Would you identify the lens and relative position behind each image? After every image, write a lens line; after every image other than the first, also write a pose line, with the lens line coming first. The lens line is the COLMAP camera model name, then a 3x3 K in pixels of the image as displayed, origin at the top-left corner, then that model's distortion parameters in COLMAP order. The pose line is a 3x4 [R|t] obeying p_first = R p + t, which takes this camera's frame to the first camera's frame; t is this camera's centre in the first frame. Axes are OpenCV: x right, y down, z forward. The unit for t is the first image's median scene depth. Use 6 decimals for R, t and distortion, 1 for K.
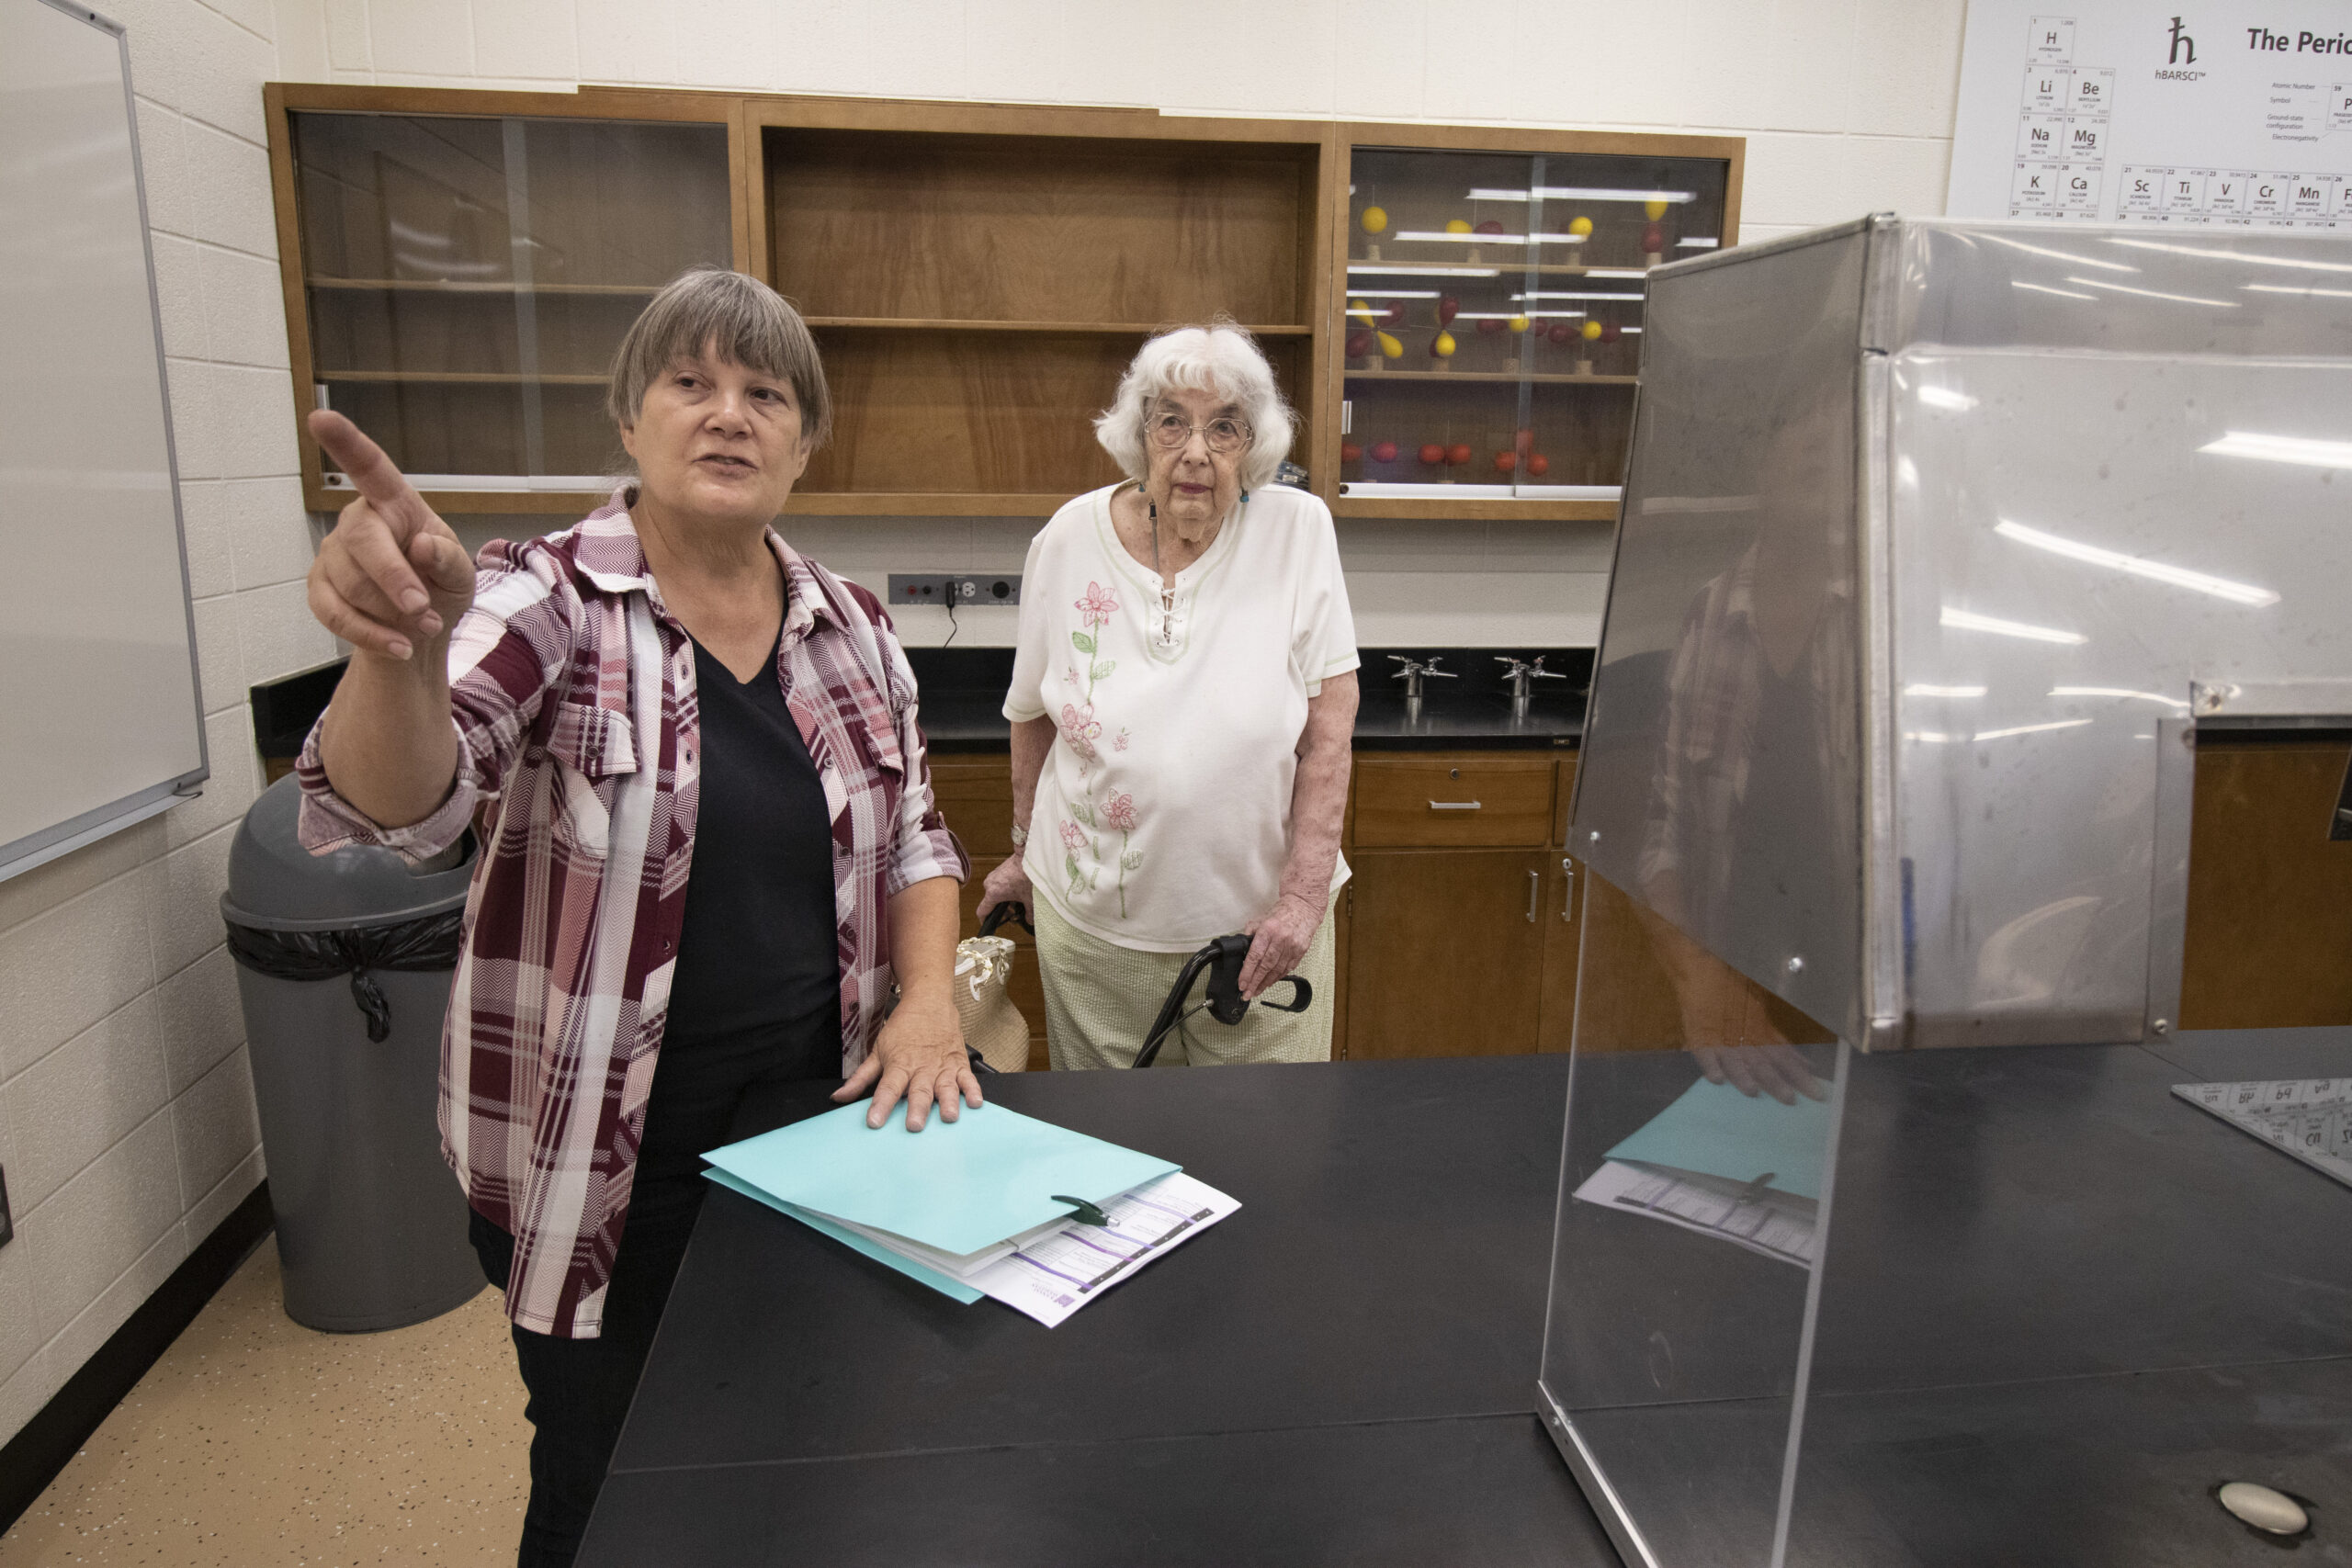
lens RADIAL K [[1652.5, 0, 1176.0], [0, 1652.5, 784.0], [0, 0, 1]] dist [-0.000302, -0.006753]
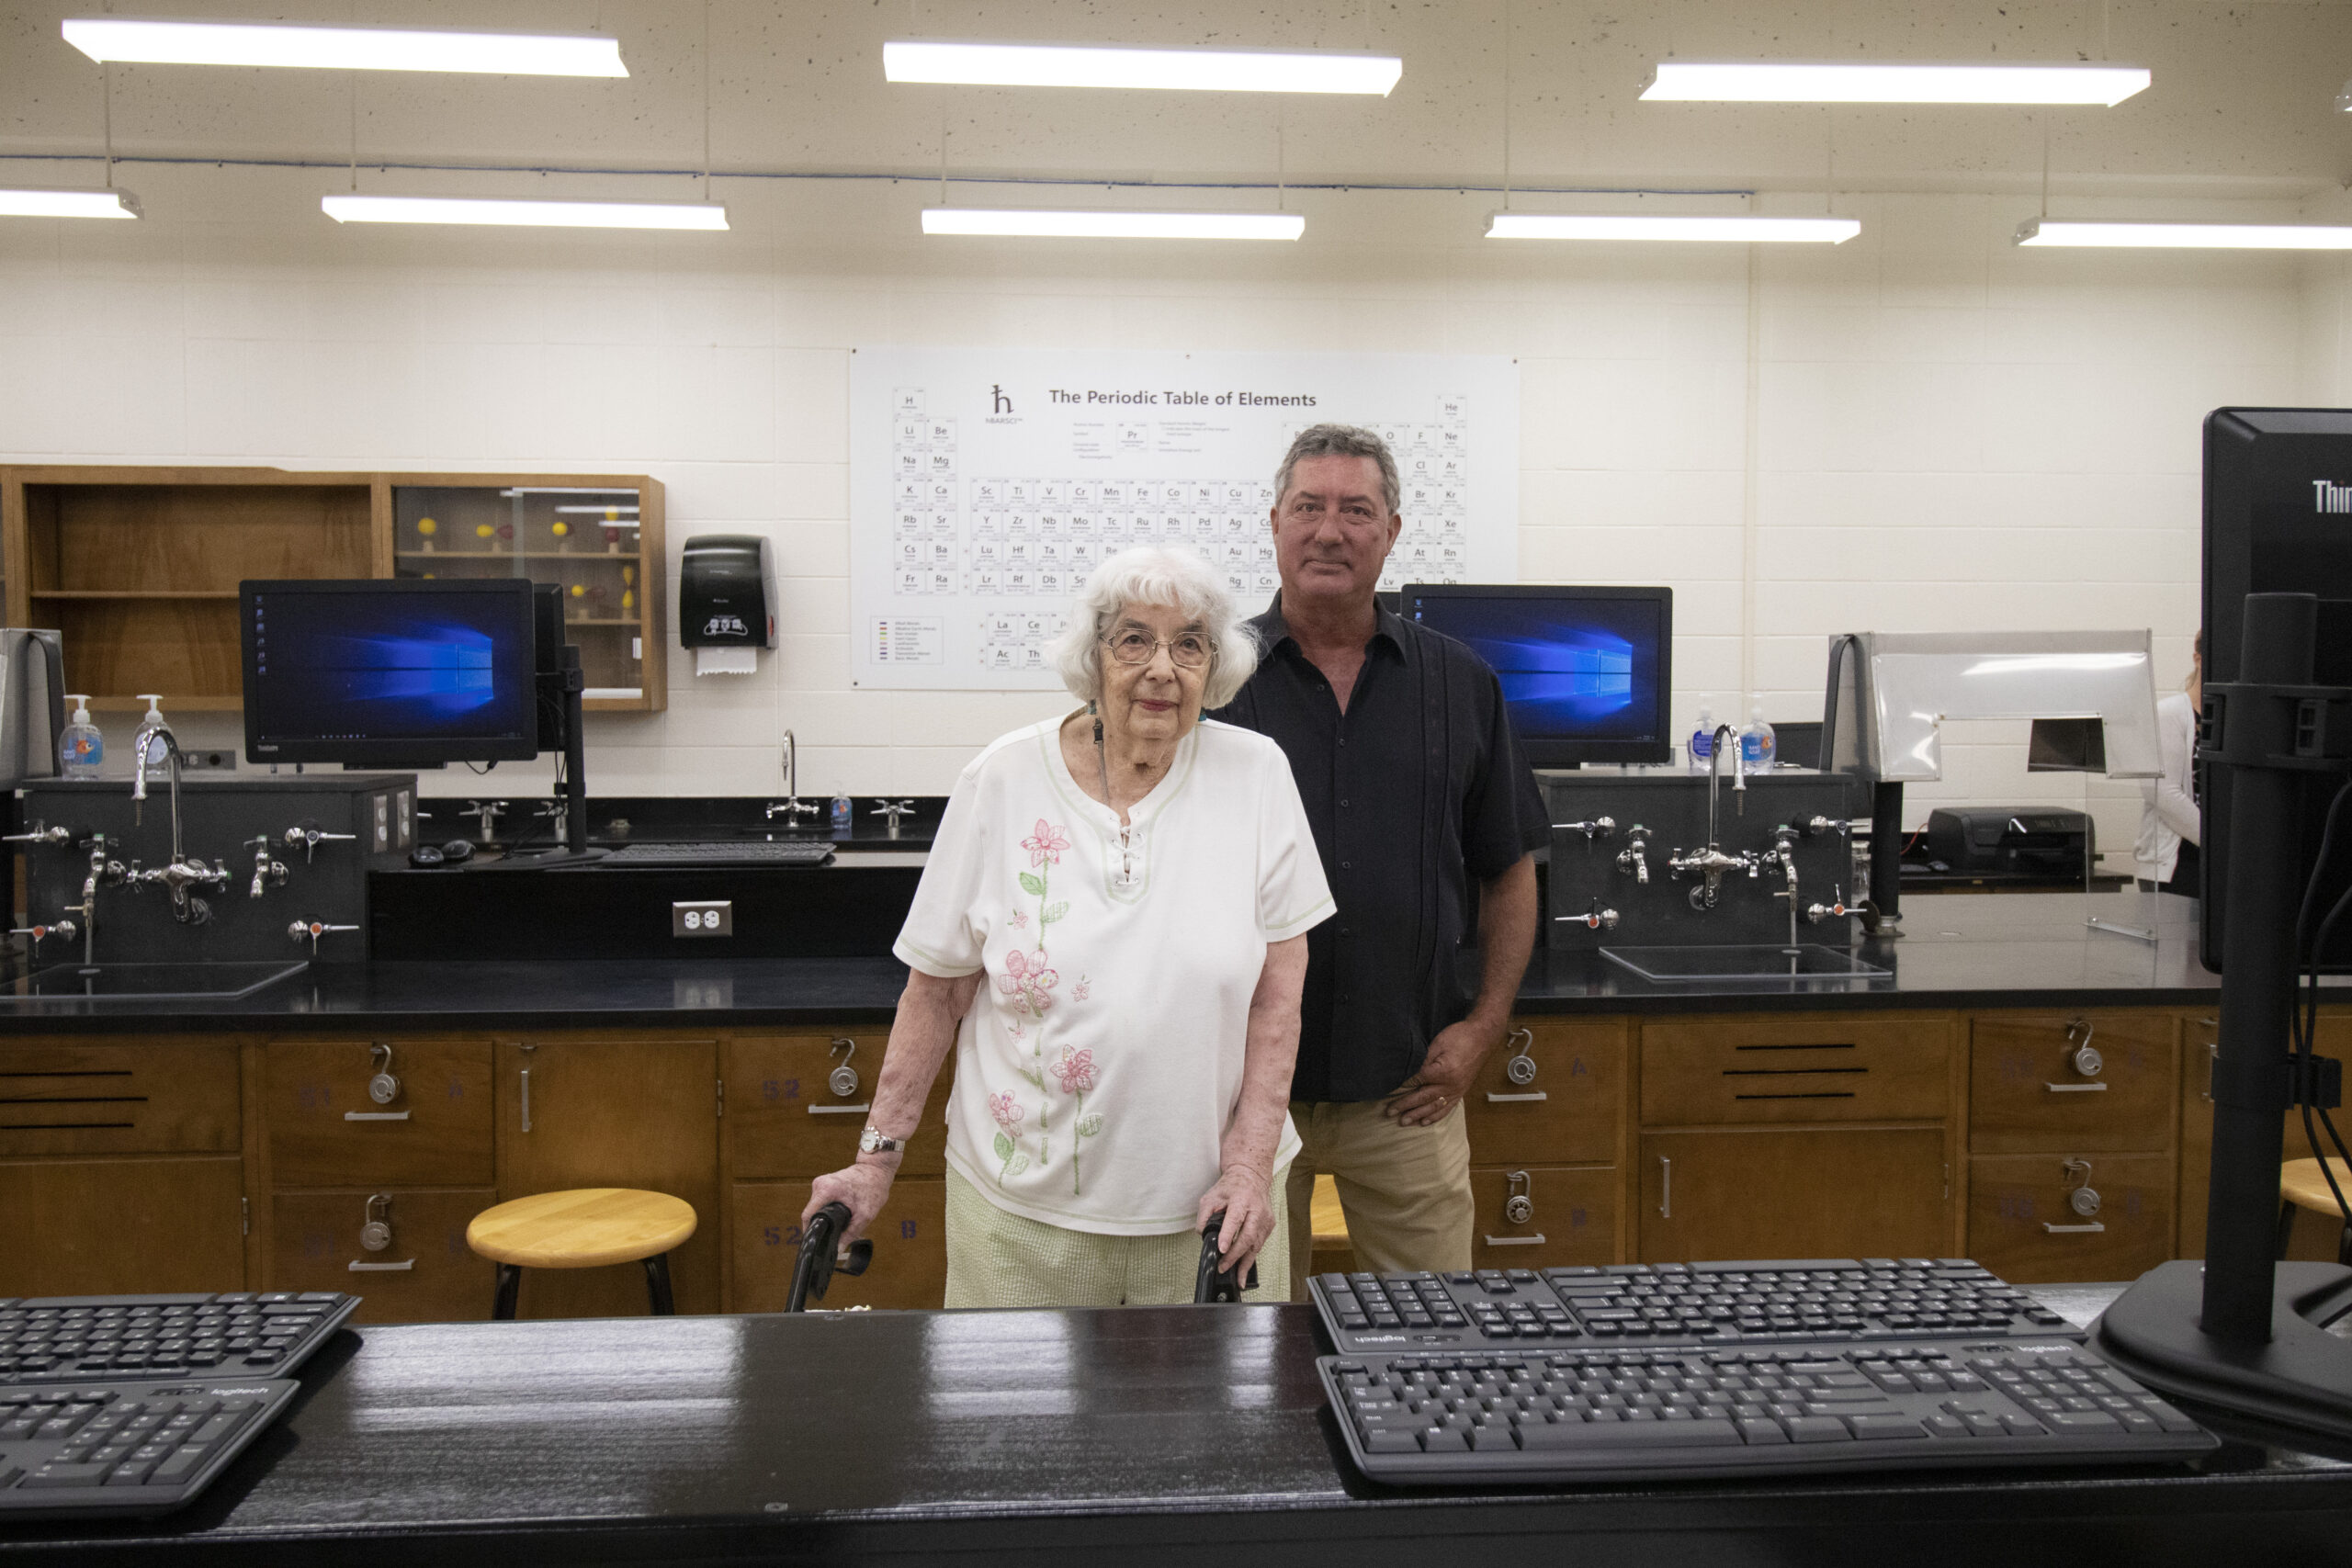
lens RADIAL K [[1940.3, 0, 1176.0], [0, 1940.3, 784.0], [0, 0, 1]] dist [-0.003991, -0.004238]
pose [[0.999397, -0.008576, -0.033653, 0.823310], [0.003745, 0.989991, -0.141081, 0.157118], [0.034526, 0.140870, 0.989426, -0.722983]]
